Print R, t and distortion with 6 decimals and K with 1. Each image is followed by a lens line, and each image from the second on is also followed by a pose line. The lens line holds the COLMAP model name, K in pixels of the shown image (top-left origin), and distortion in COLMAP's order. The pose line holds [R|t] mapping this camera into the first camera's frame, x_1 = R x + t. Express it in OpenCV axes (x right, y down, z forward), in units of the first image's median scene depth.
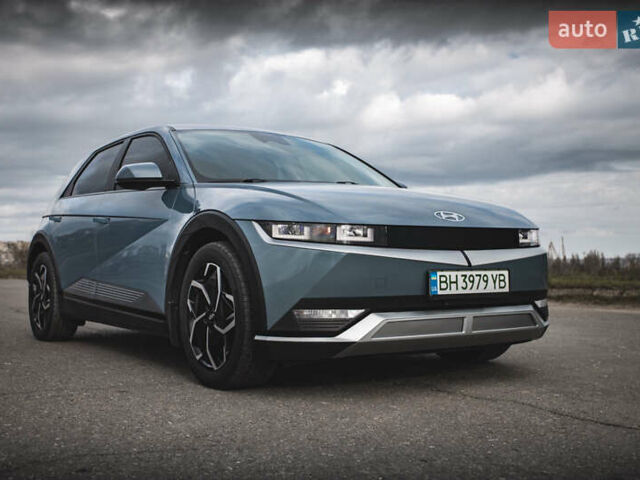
lens RADIAL K [[782.7, 0, 320.0], [0, 782.7, 240.0], [0, 0, 1]] dist [0.028087, 0.077690]
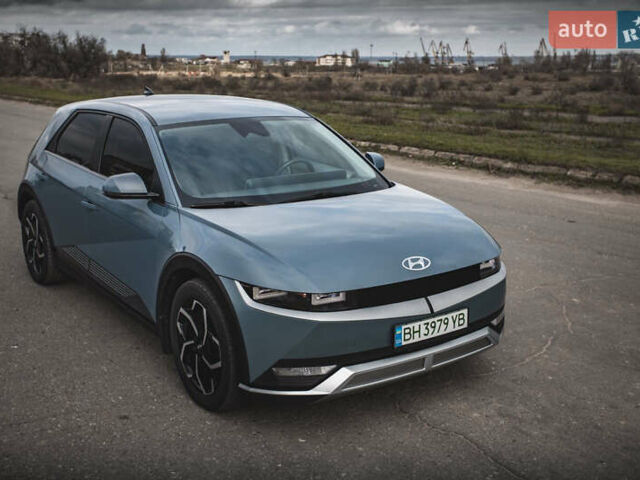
lens RADIAL K [[782.7, 0, 320.0], [0, 782.7, 240.0], [0, 0, 1]] dist [0.028087, 0.077690]
pose [[0.999810, -0.000803, 0.019454, 0.011097], [-0.004069, 0.968469, 0.249101, -0.341581], [-0.019041, -0.249133, 0.968282, -0.043548]]
